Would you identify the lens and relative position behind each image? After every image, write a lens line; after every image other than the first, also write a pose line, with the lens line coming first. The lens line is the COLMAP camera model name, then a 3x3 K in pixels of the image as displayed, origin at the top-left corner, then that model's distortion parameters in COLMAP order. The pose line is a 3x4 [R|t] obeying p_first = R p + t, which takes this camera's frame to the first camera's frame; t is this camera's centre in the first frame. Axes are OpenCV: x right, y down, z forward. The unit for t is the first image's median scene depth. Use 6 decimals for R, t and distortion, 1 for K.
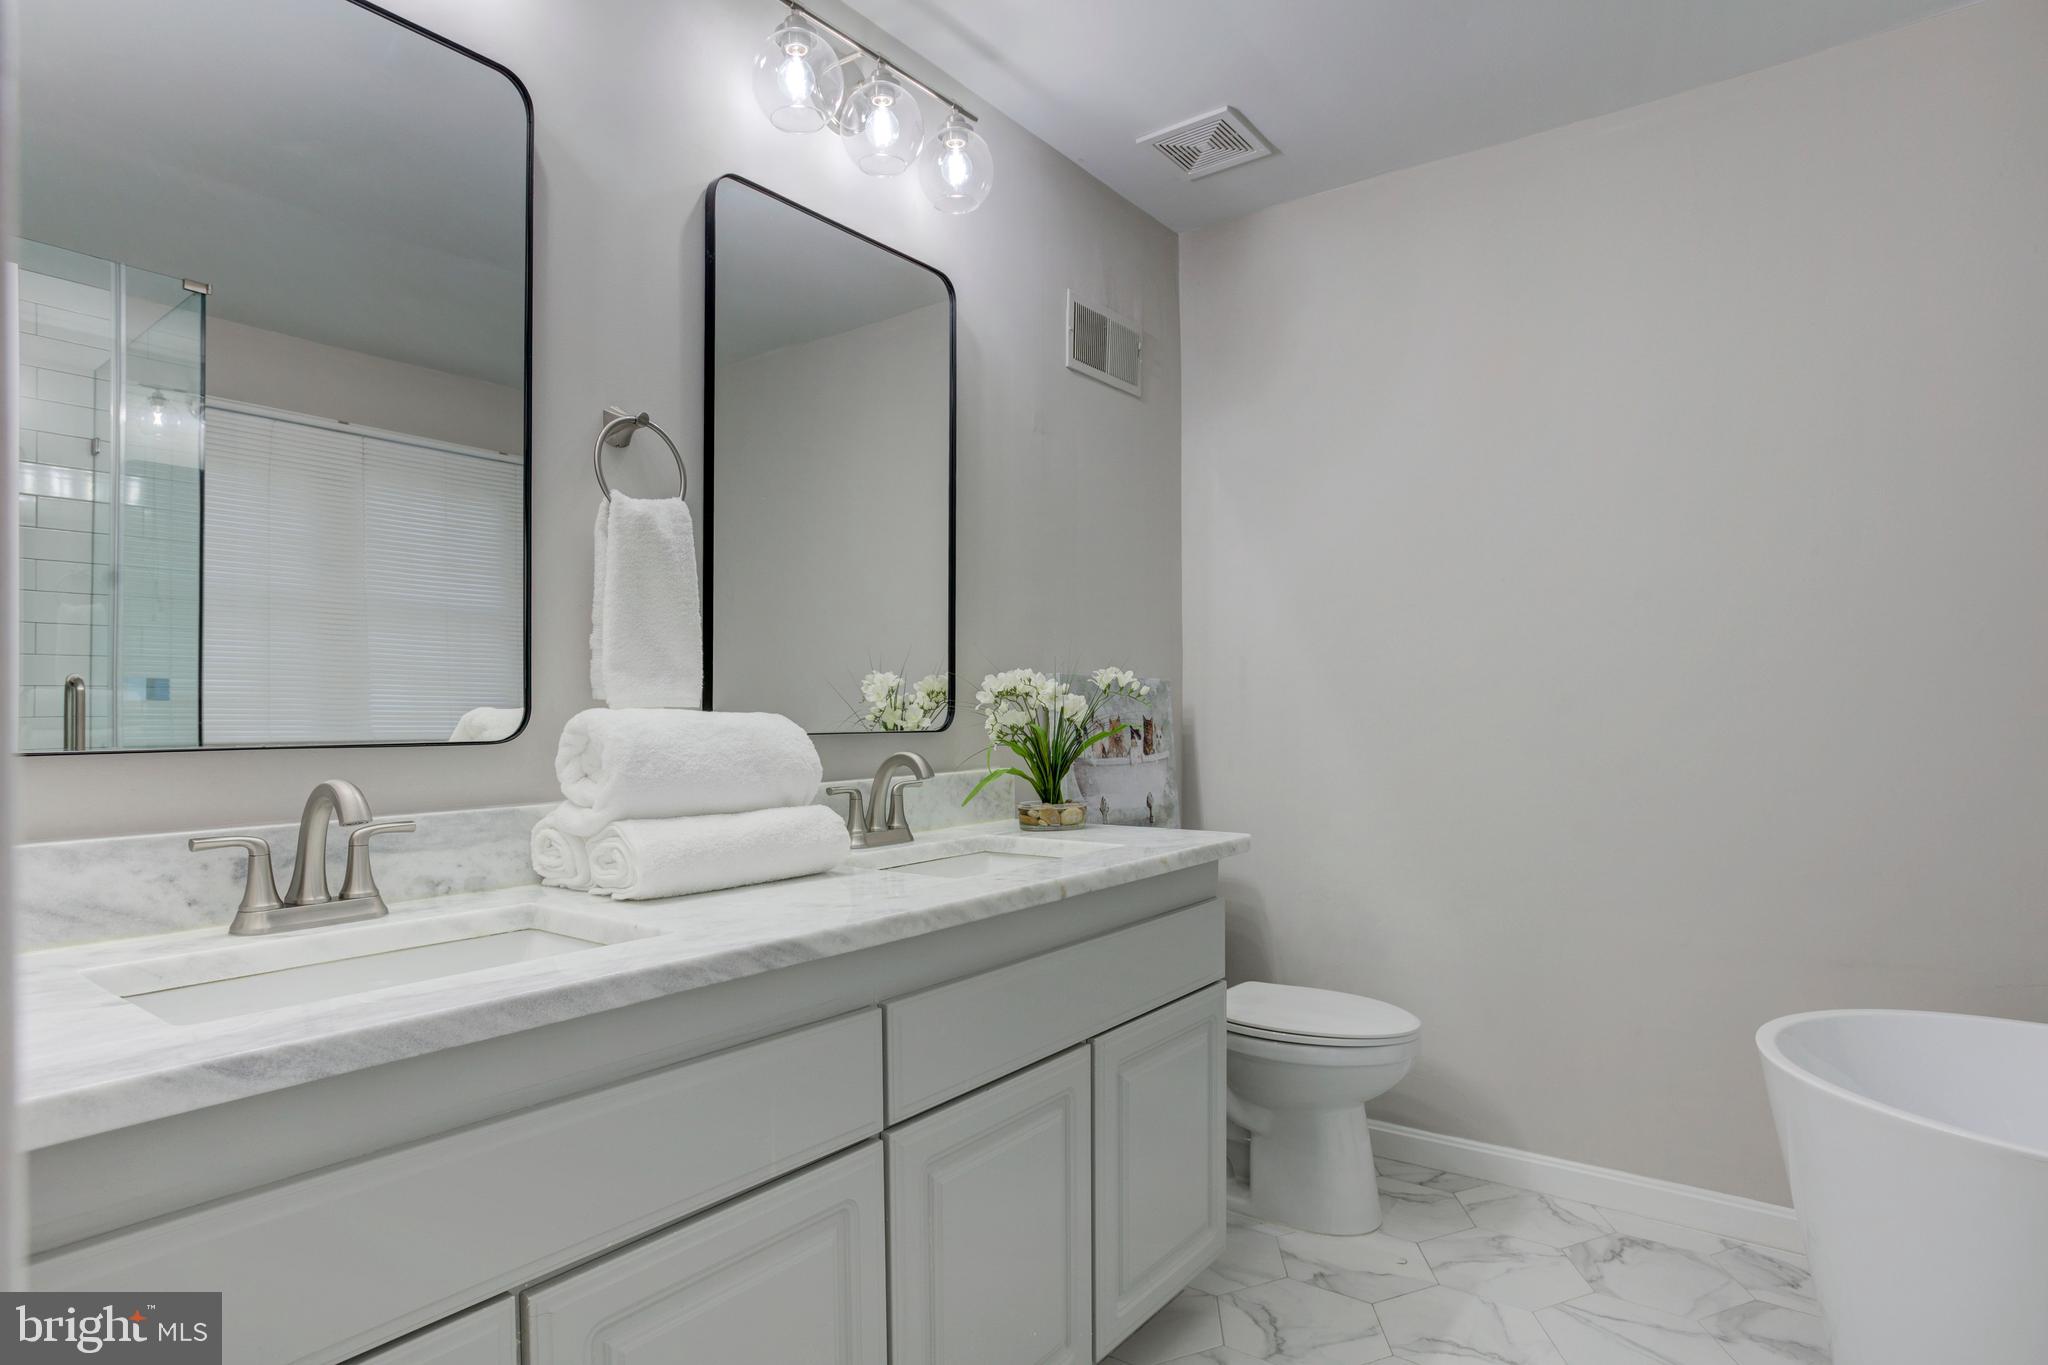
lens RADIAL K [[1106.8, 0, 989.3], [0, 1106.8, 710.0], [0, 0, 1]] dist [-0.063257, 0.042110]
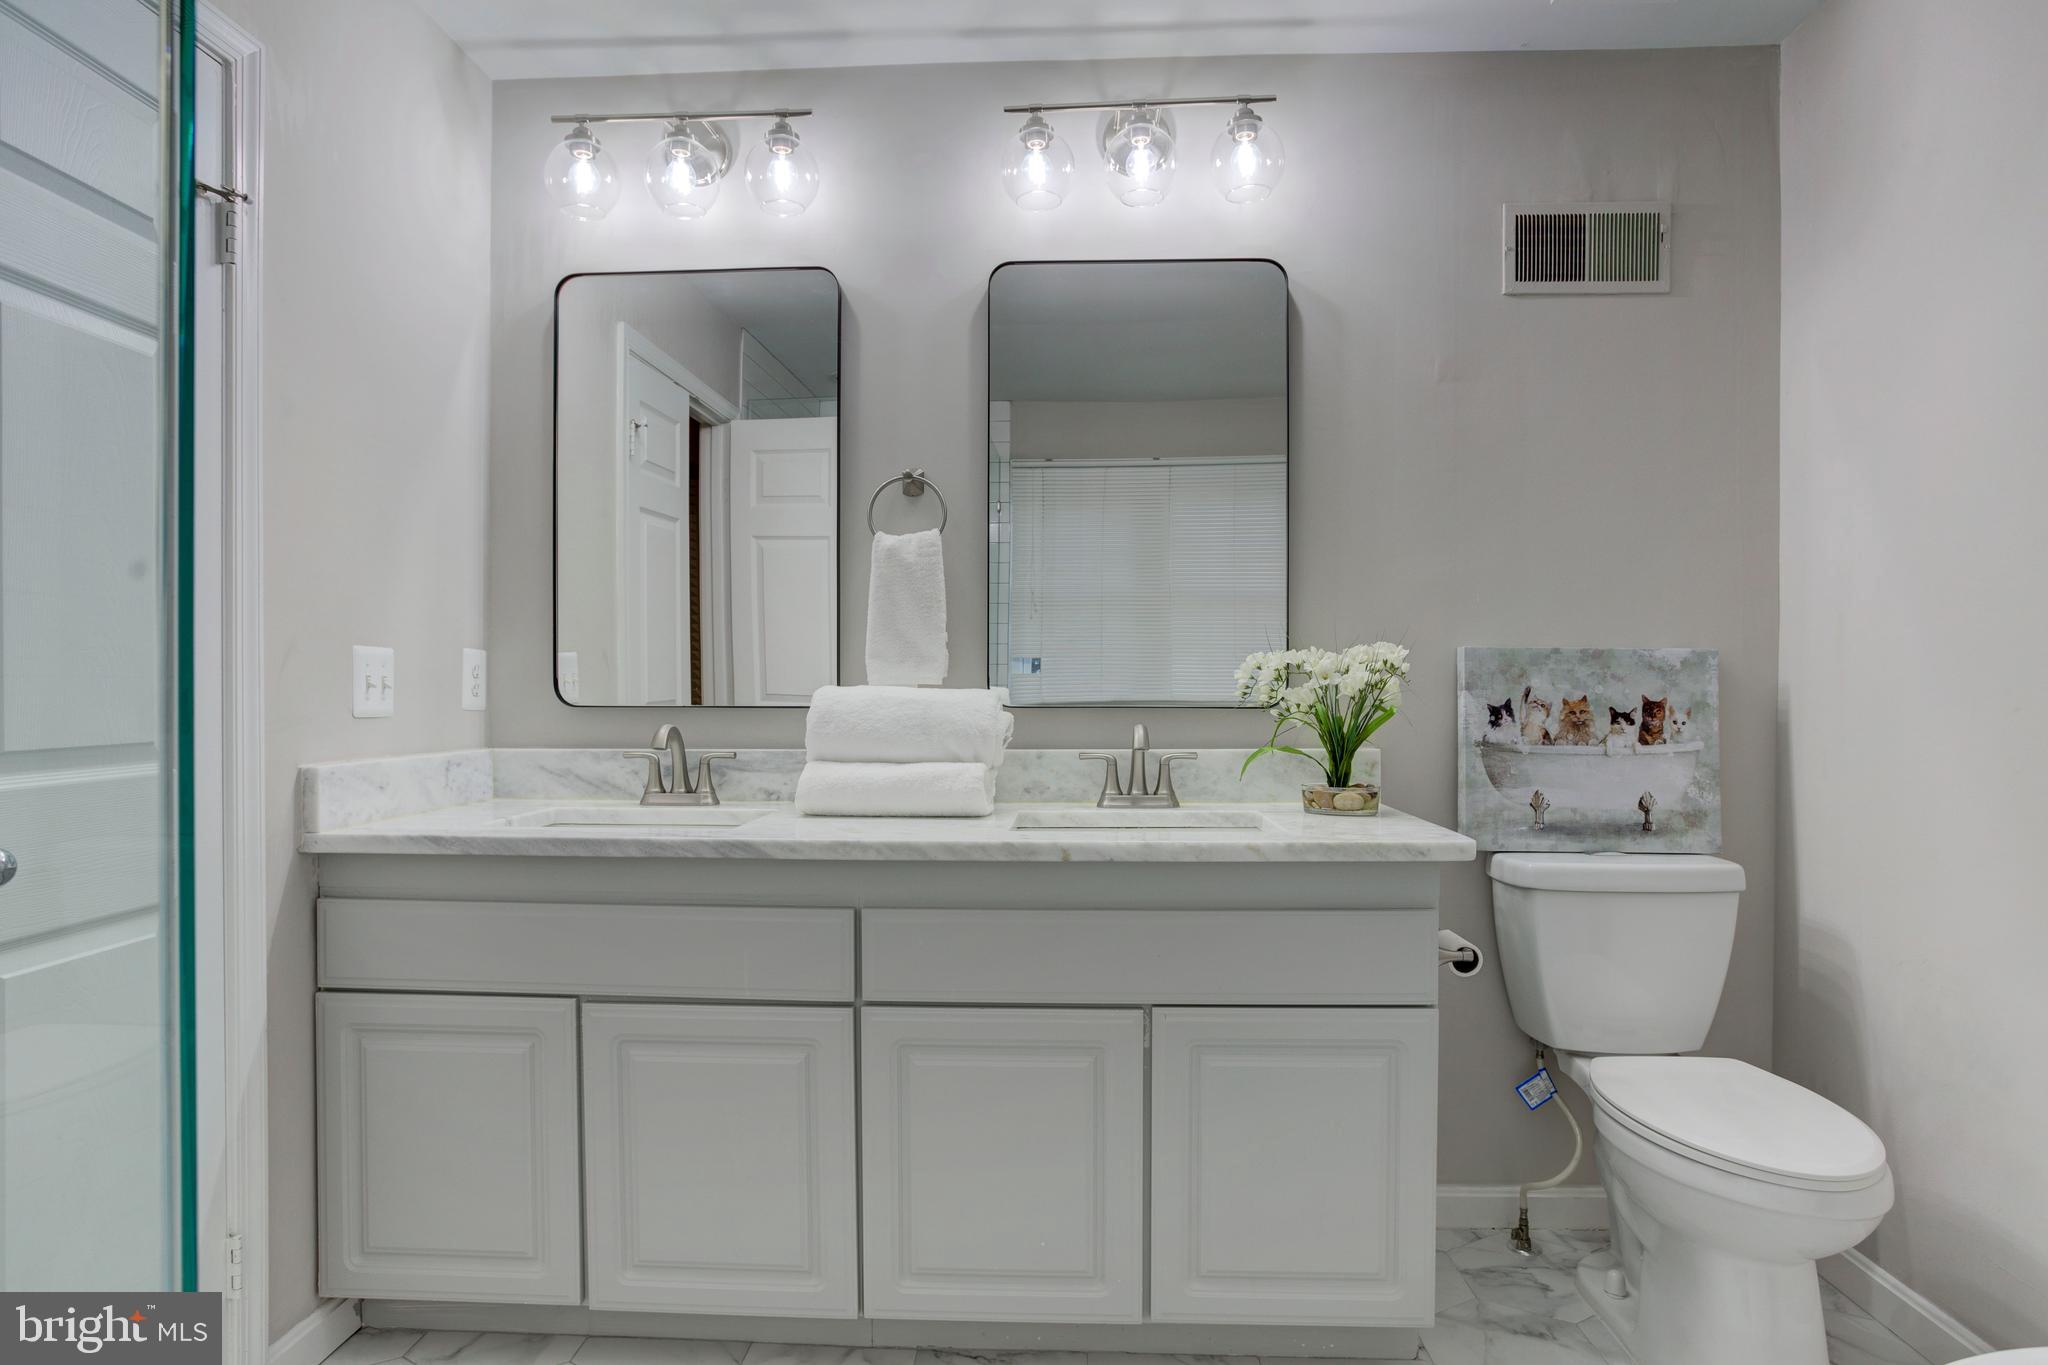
lens RADIAL K [[1093.8, 0, 1024.0], [0, 1093.8, 682.5], [0, 0, 1]] dist [-0.047606, 0.000083]
pose [[0.571747, 0.003591, -0.820422, 0.669988], [-0.002269, 0.999994, 0.002796, -0.006911], [0.820427, 0.000263, 0.571751, 0.246448]]
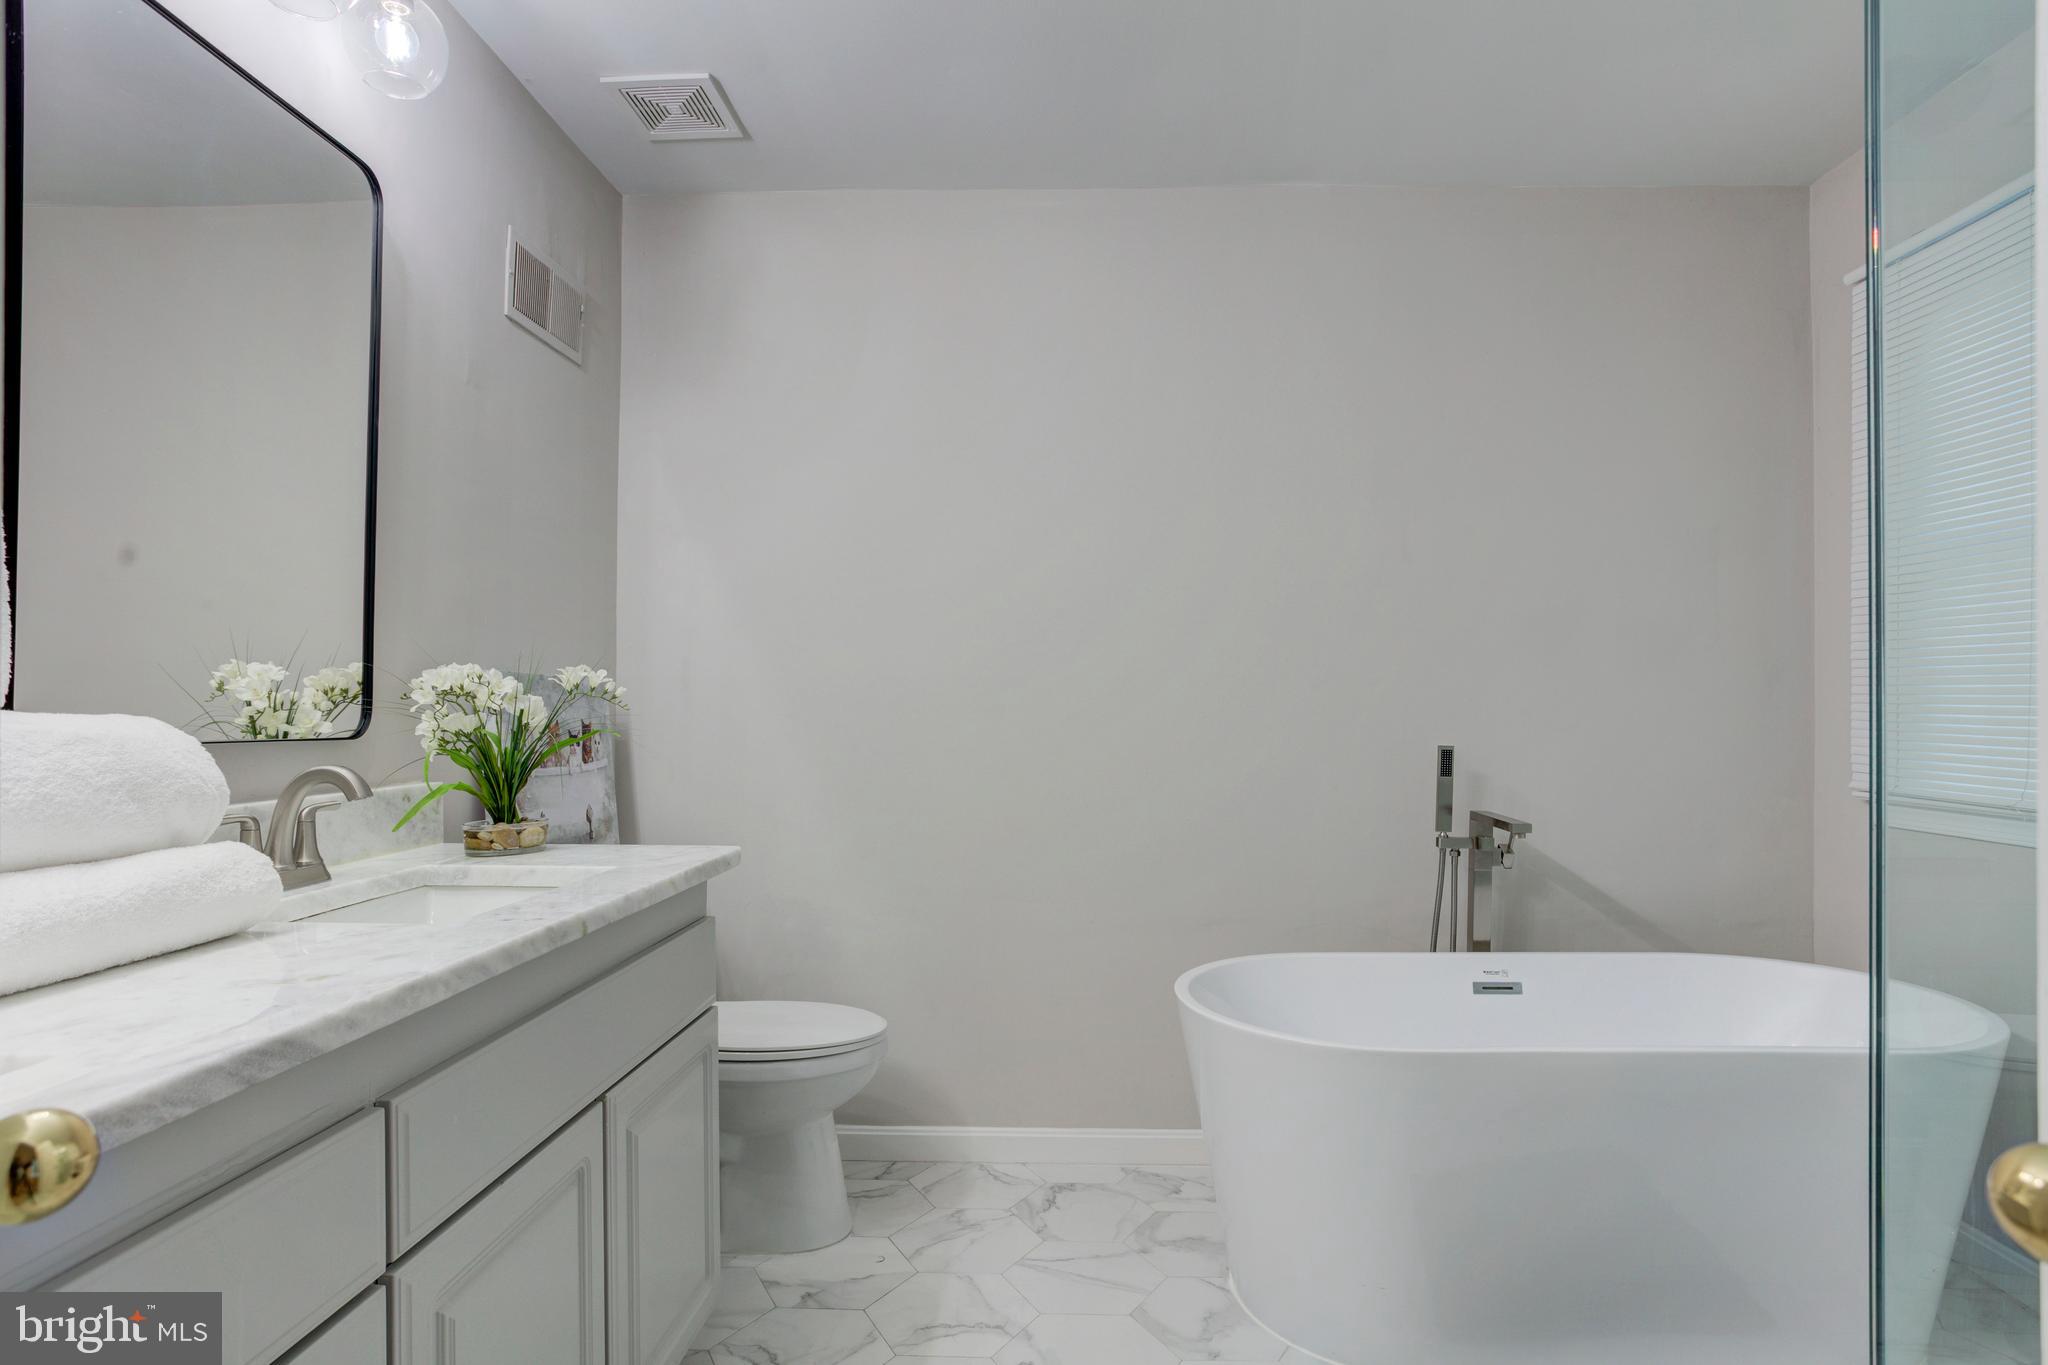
lens RADIAL K [[1112.1, 0, 1029.2], [0, 1112.1, 698.4], [0, 0, 1]] dist [-0.063410, 0.043987]
pose [[0.816556, 0.013762, 0.577102, -0.103303], [-0.005945, 0.999863, -0.015433, -0.000469], [-0.577235, 0.009171, 0.816527, 0.079554]]
